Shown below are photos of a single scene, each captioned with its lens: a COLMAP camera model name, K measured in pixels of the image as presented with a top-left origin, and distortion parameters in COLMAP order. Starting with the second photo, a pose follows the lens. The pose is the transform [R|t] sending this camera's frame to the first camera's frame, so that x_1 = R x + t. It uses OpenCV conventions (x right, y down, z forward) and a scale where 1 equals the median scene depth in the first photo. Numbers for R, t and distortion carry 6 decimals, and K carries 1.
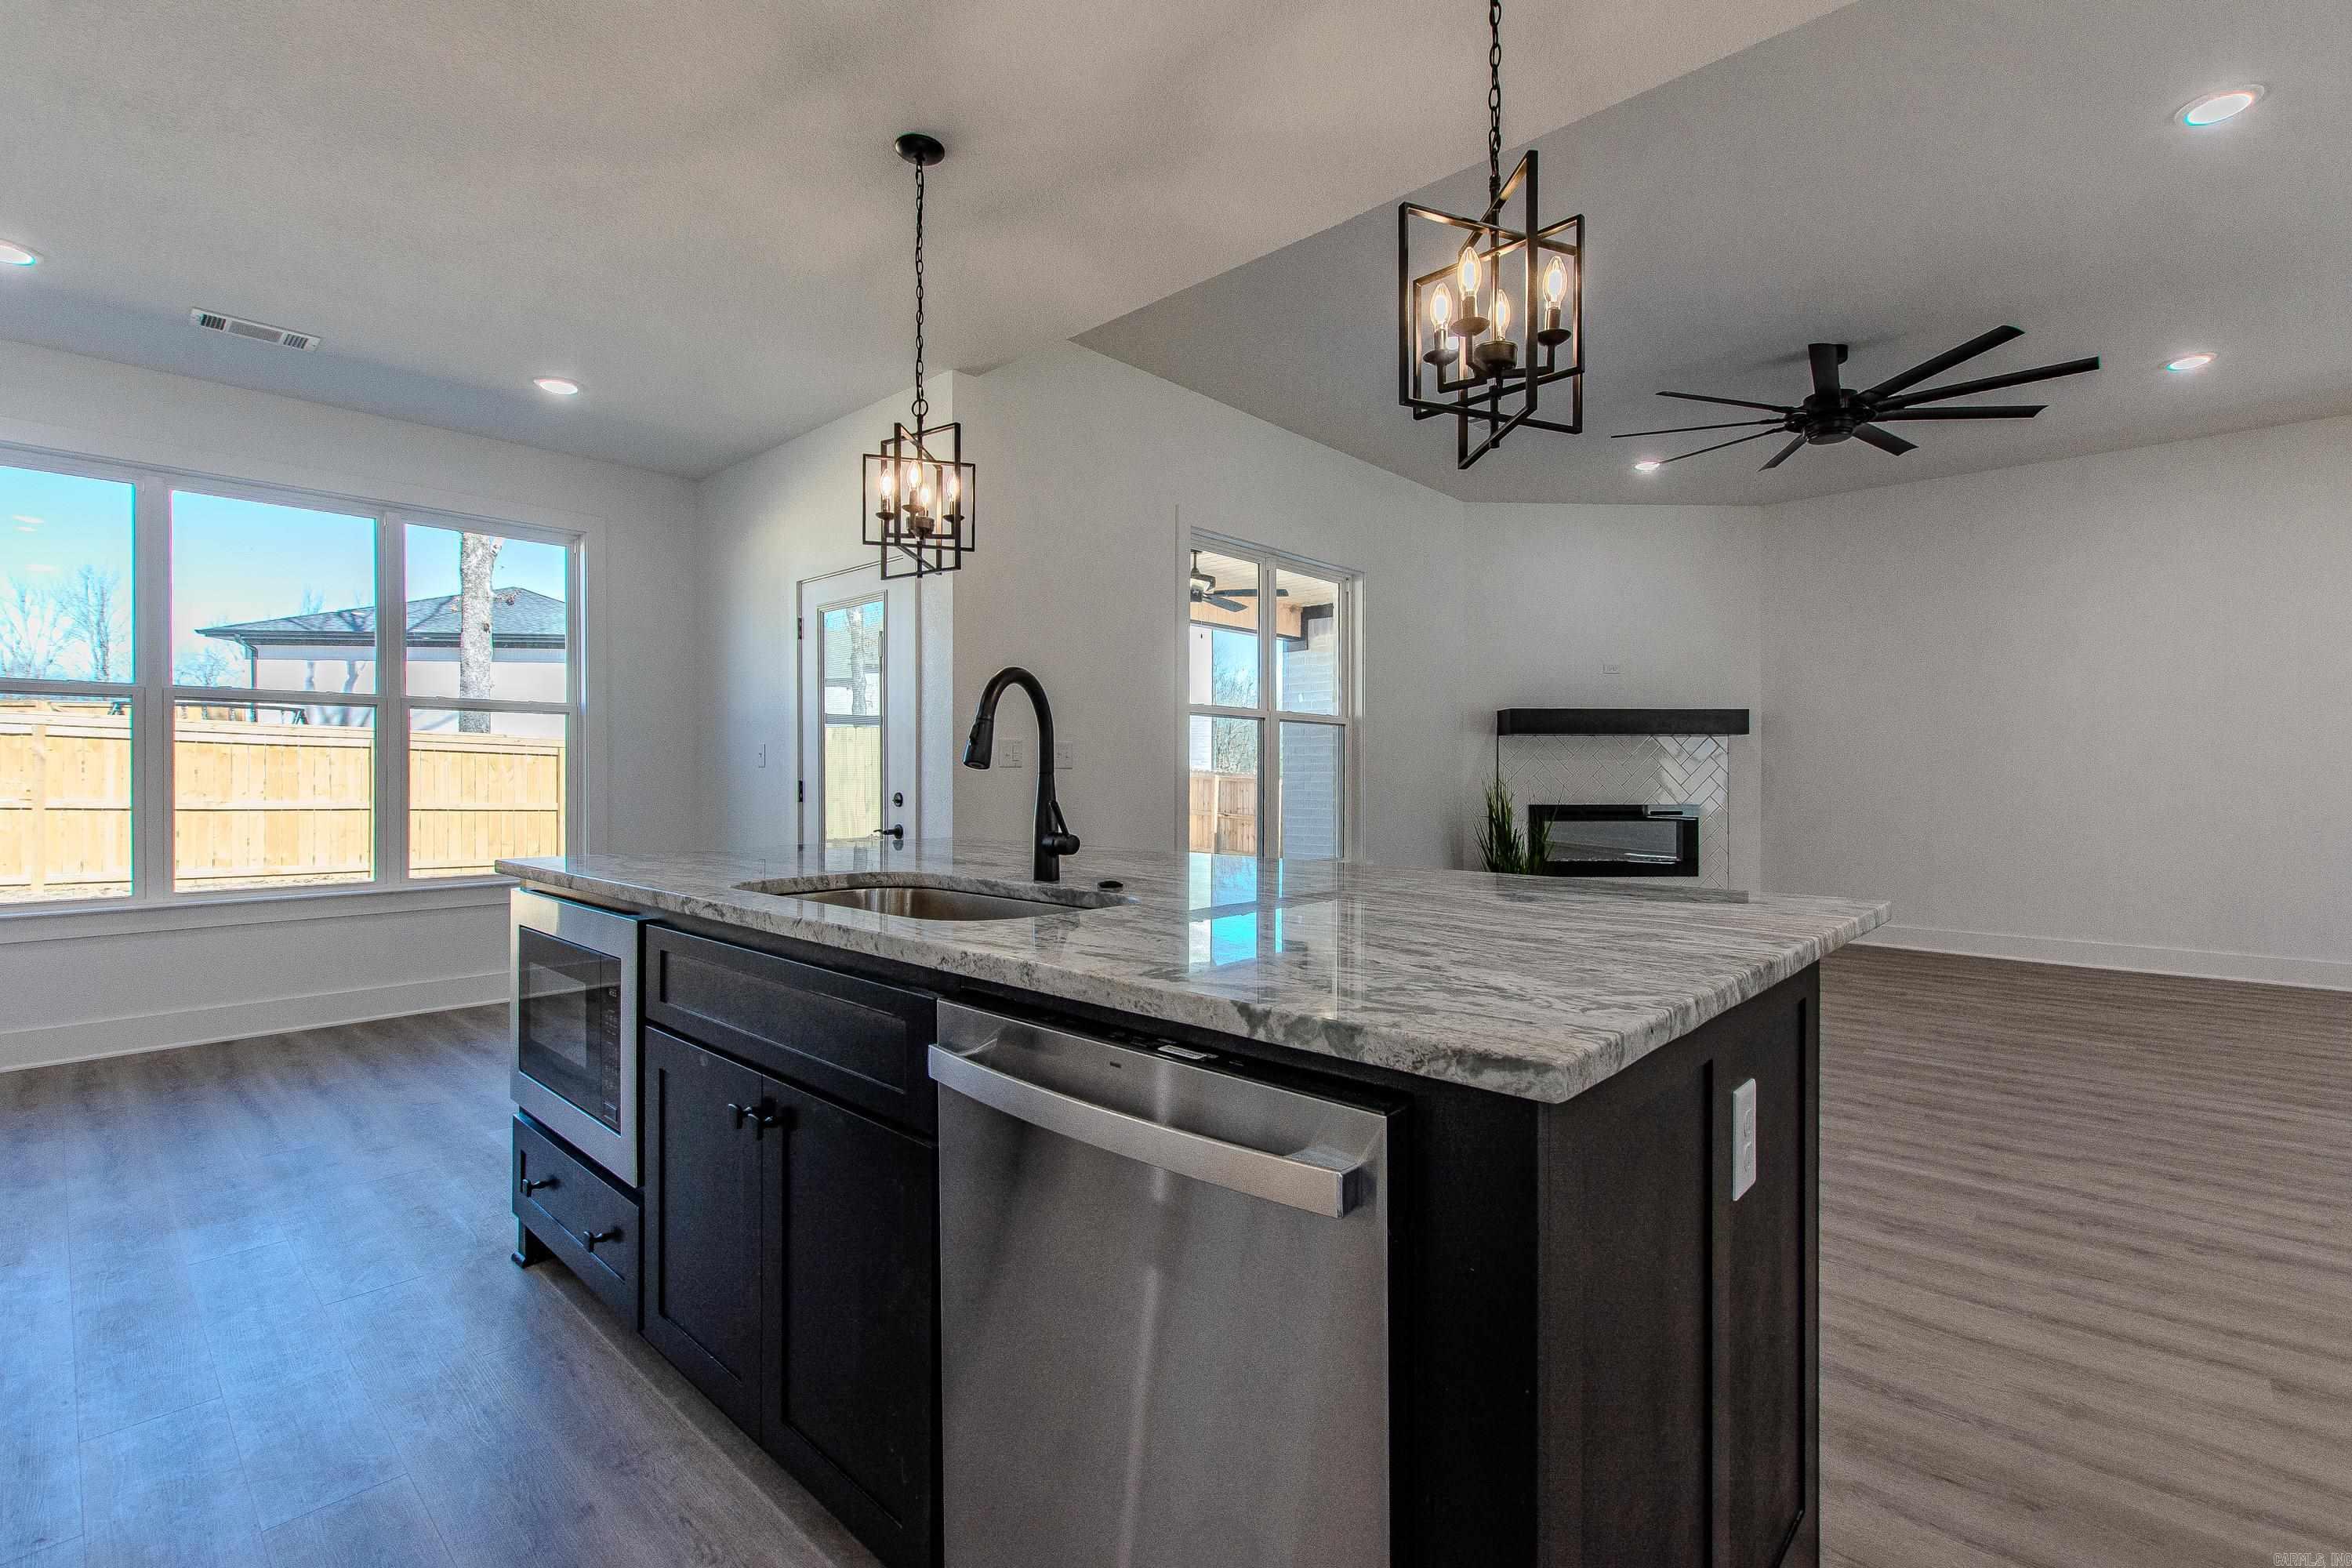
lens RADIAL K [[1042.2, 0, 1184.2], [0, 1042.2, 772.5], [0, 0, 1]] dist [0.007024, -0.003352]
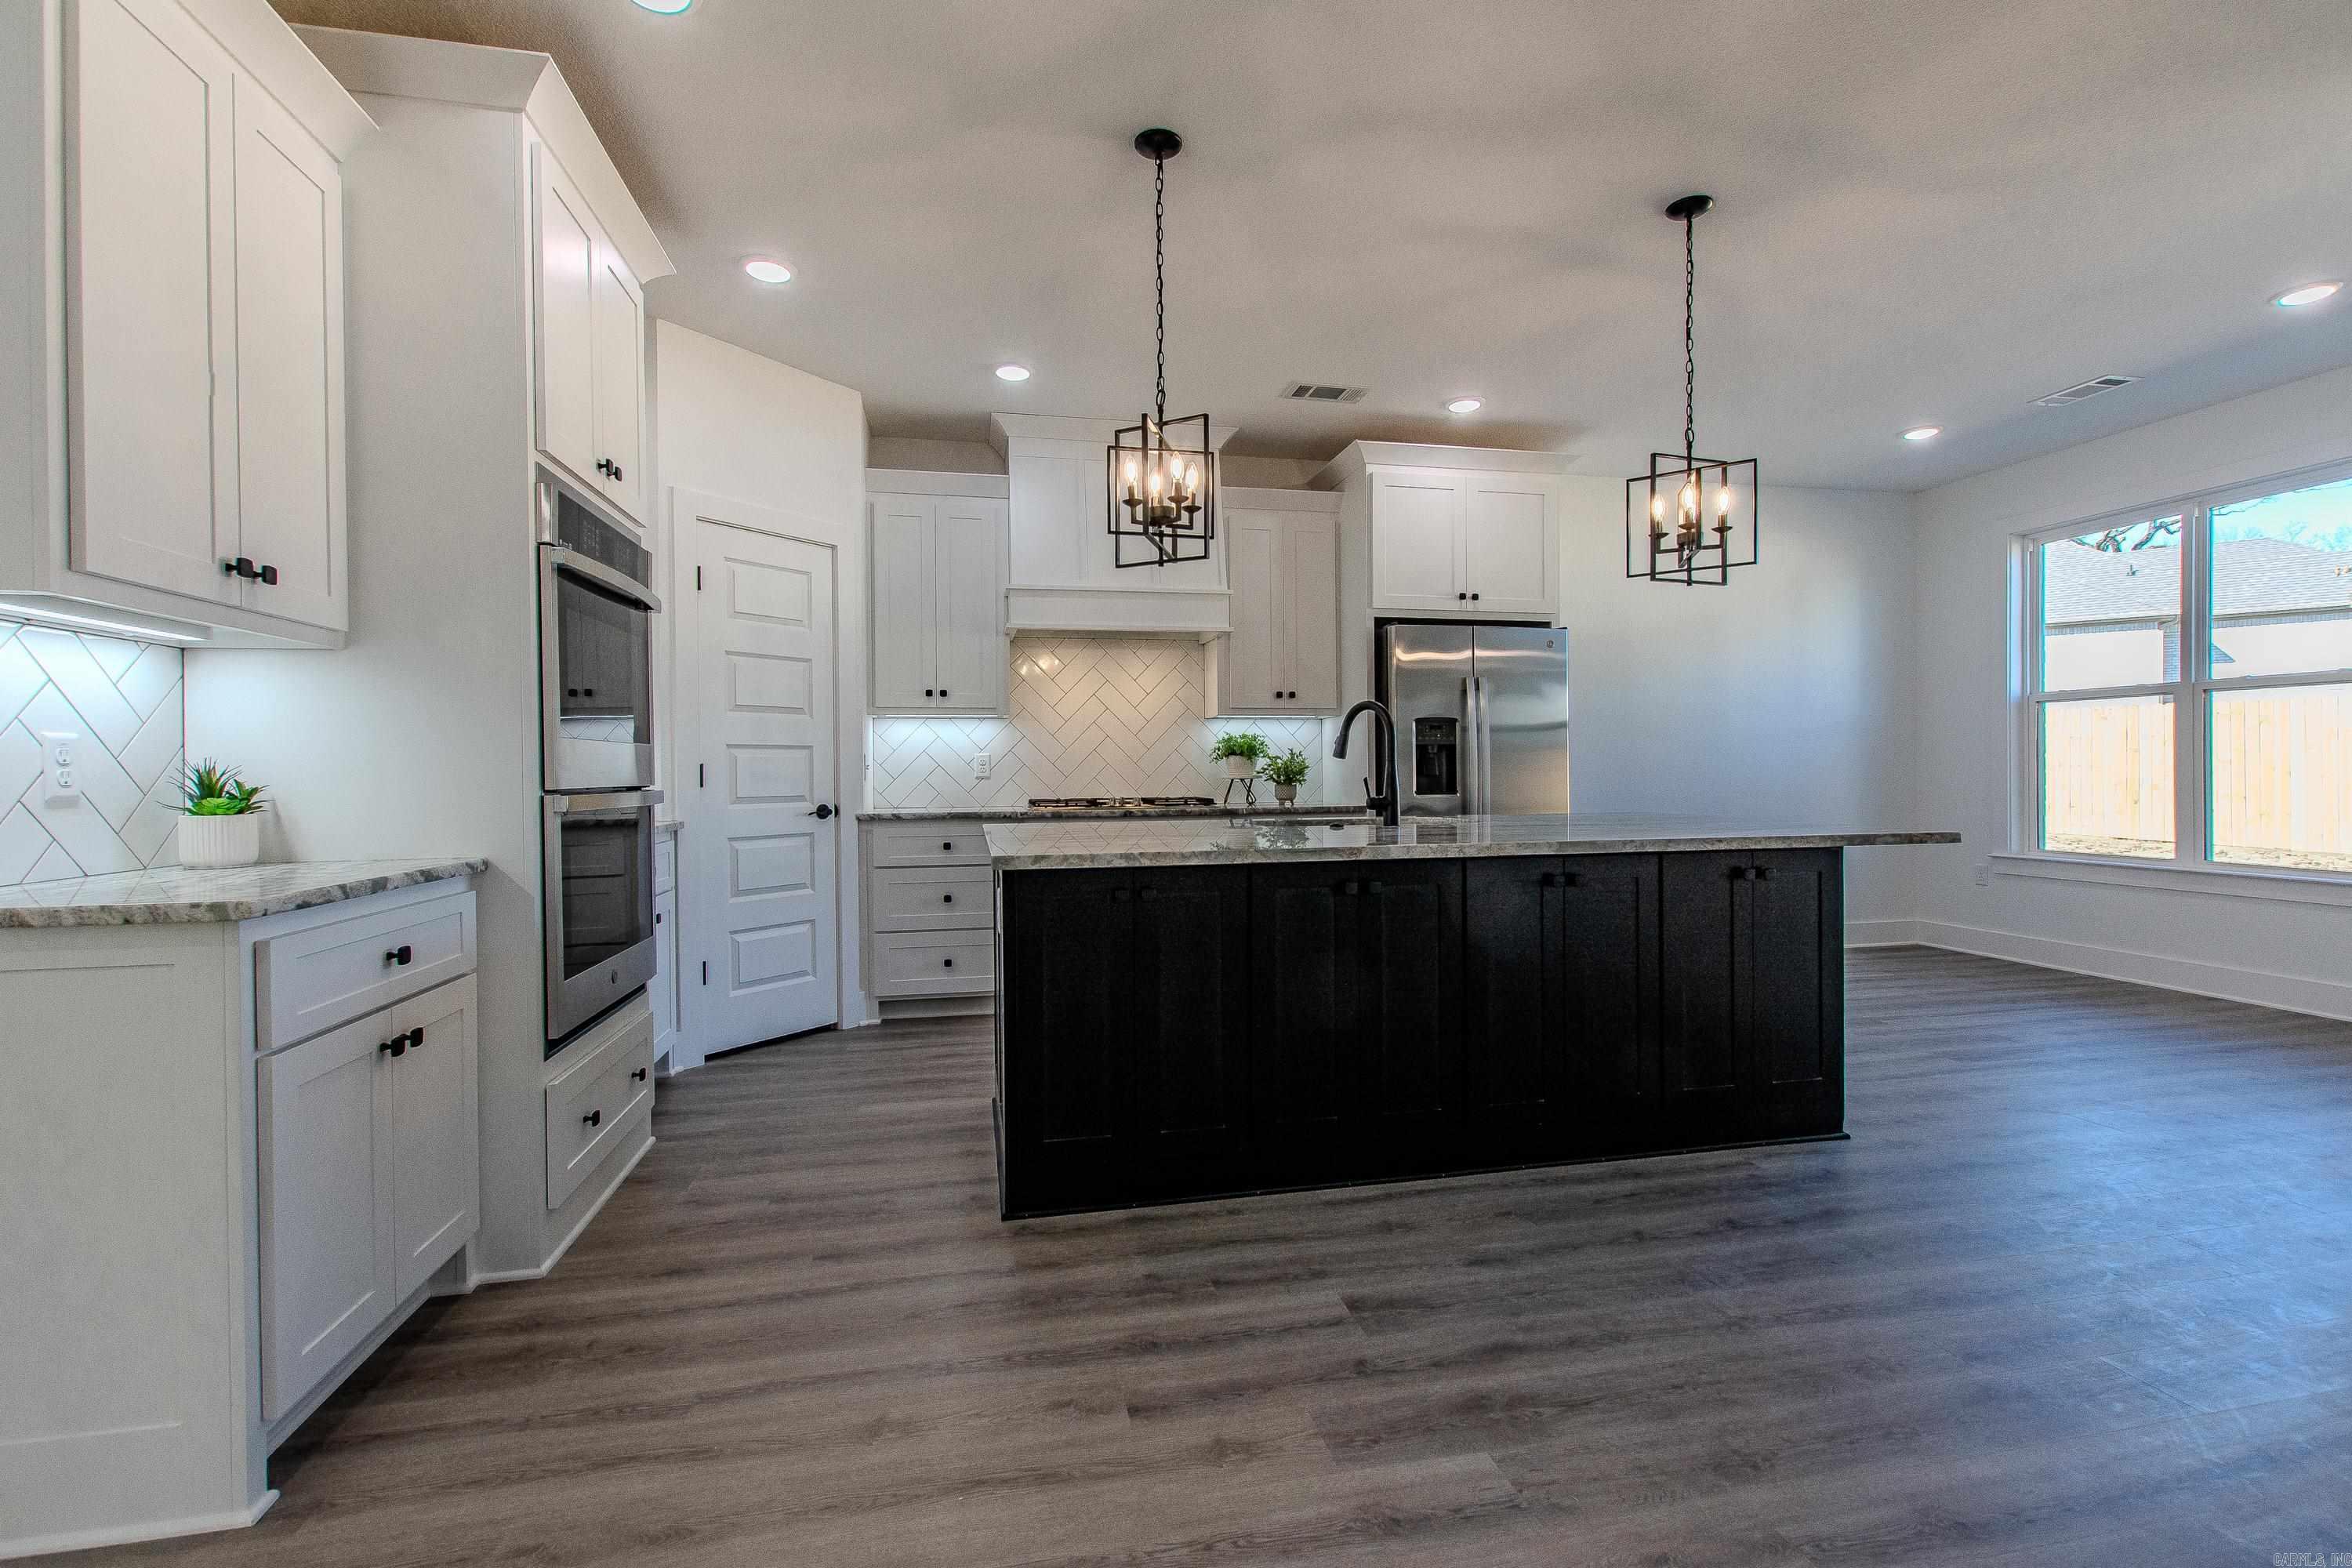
lens RADIAL K [[1042.2, 0, 1184.0], [0, 1042.2, 780.2], [0, 0, 1]] dist [0.007024, -0.003352]
pose [[-0.583041, 0.011328, -0.812363, 0.419324], [0.009453, 0.999930, 0.007159, 0.005207], [0.812387, -0.003506, -0.583108, 0.514380]]
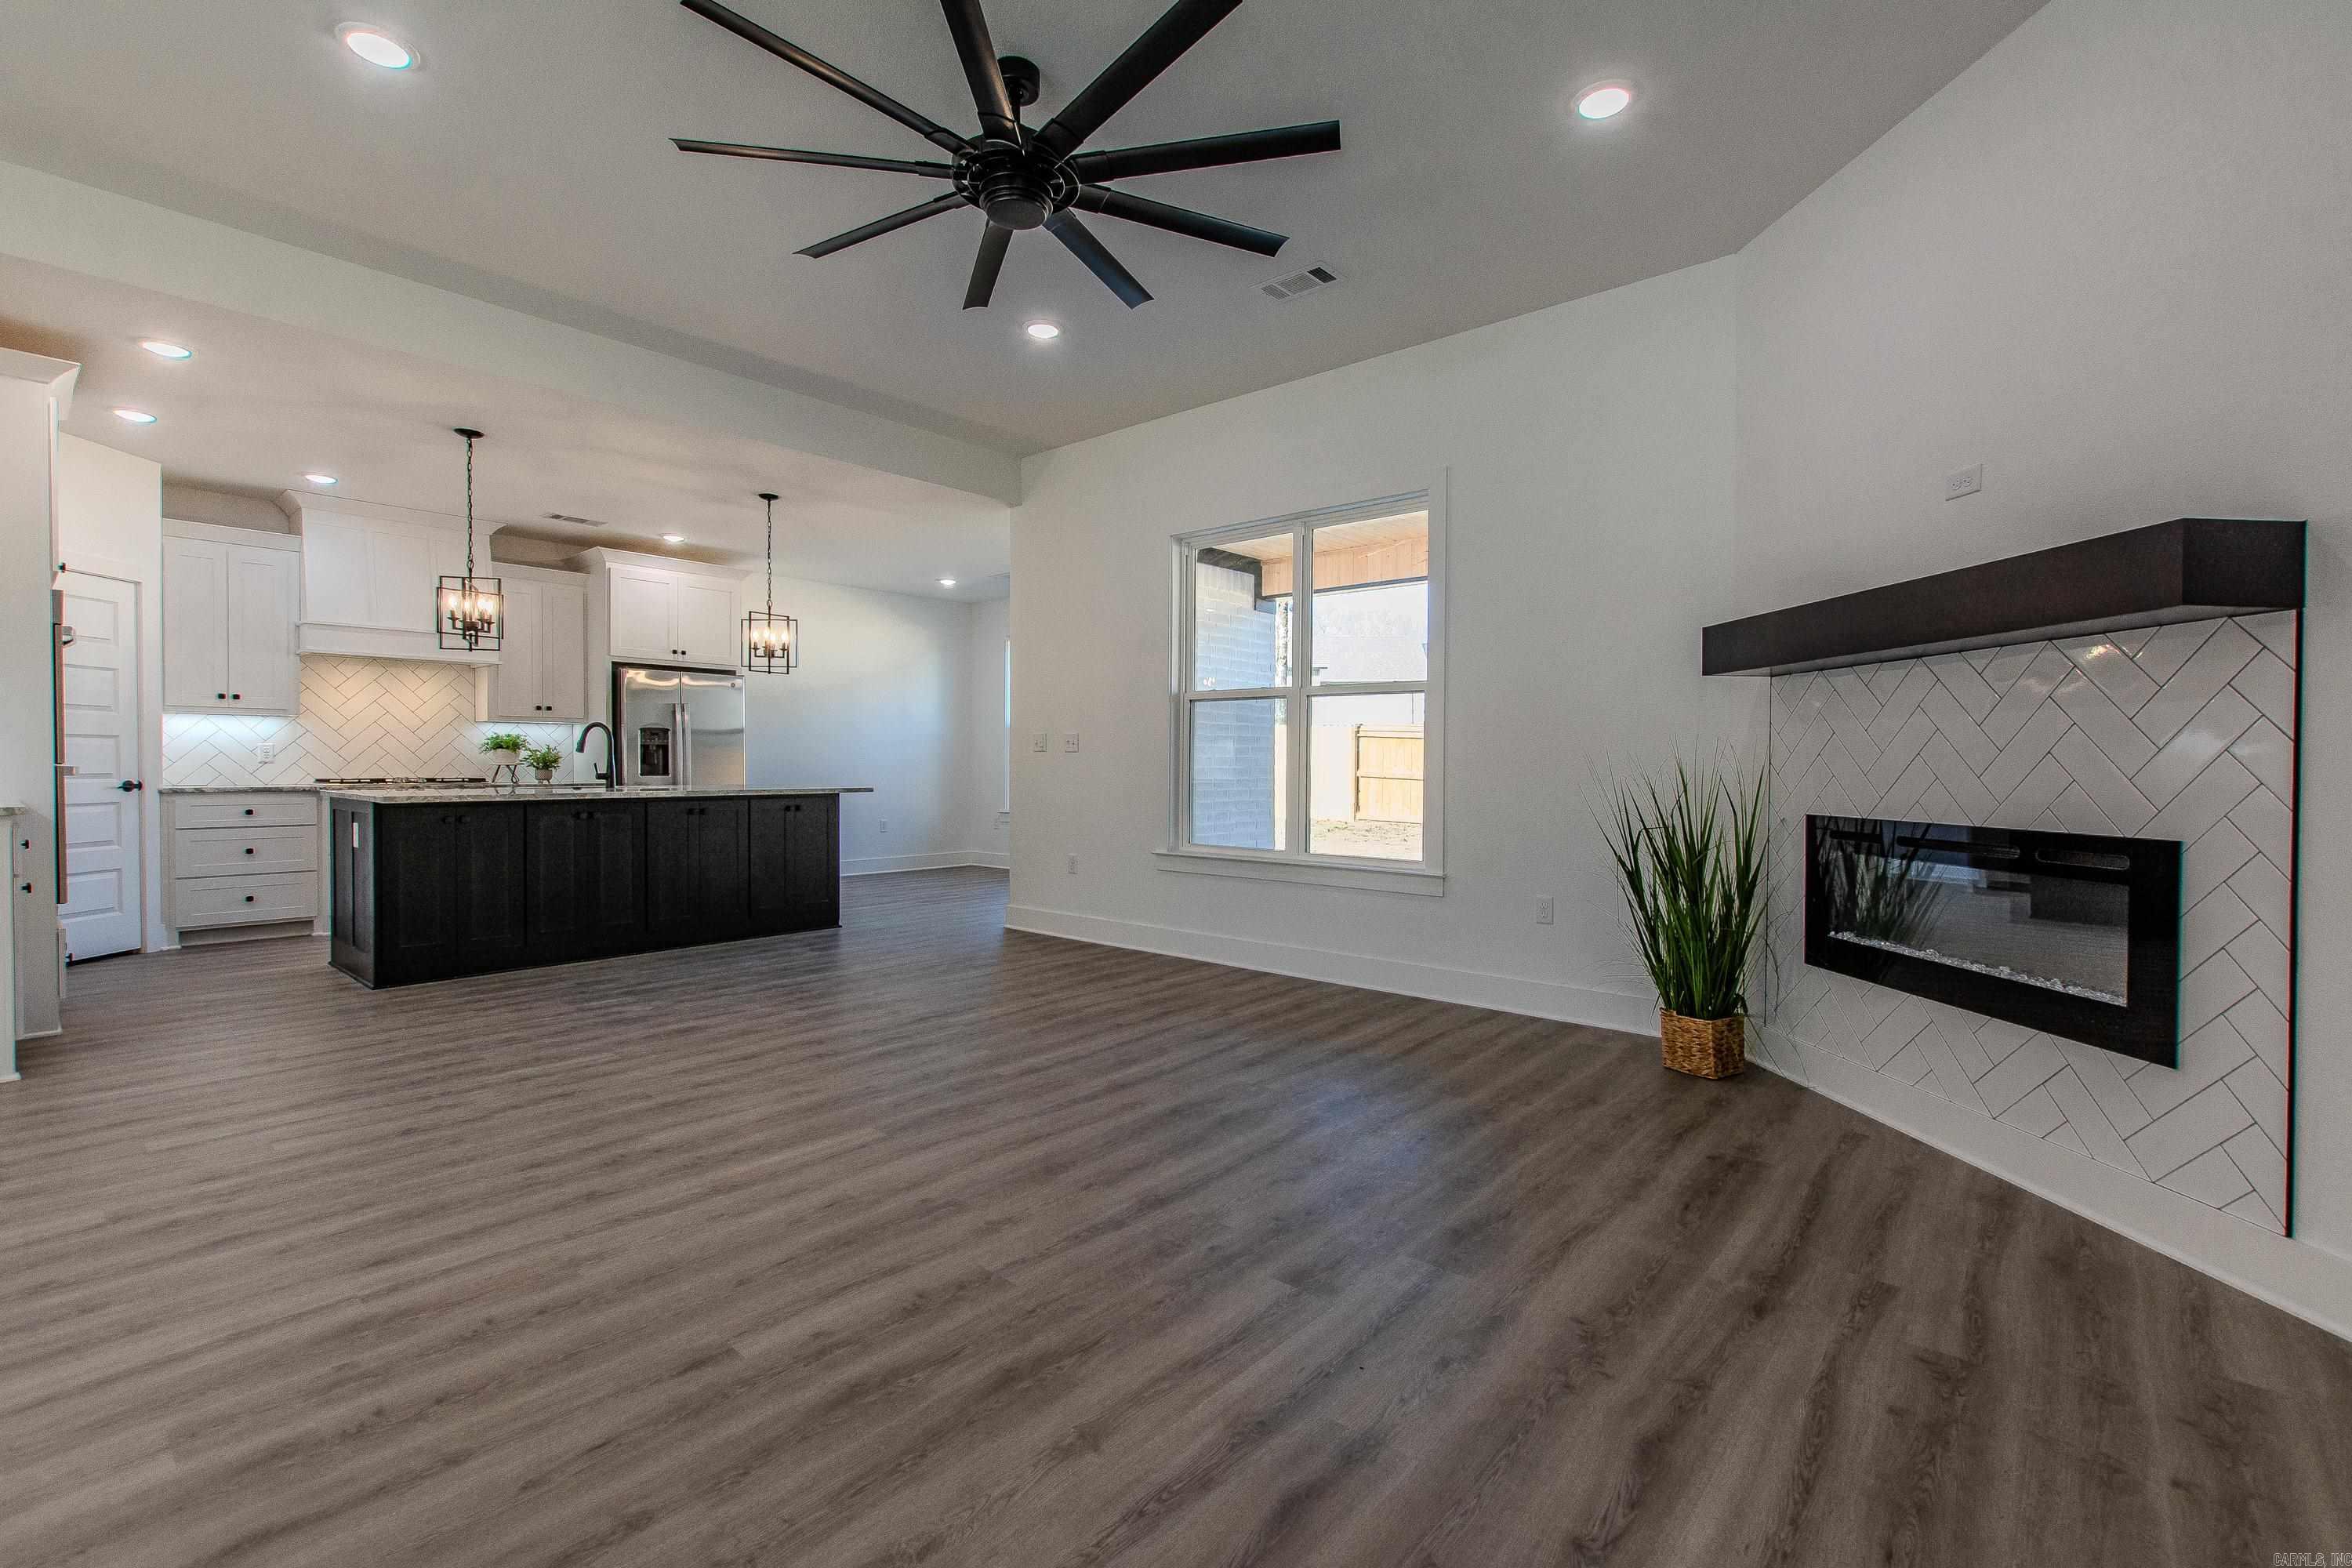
lens RADIAL K [[1042.2, 0, 1187.1], [0, 1042.2, 774.7], [0, 0, 1]] dist [0.007024, -0.003352]
pose [[0.031782, 0.008735, -0.999457, 0.919421], [-0.000456, 0.999962, 0.008725, 0.010350], [0.999495, 0.000178, 0.031785, 0.796584]]
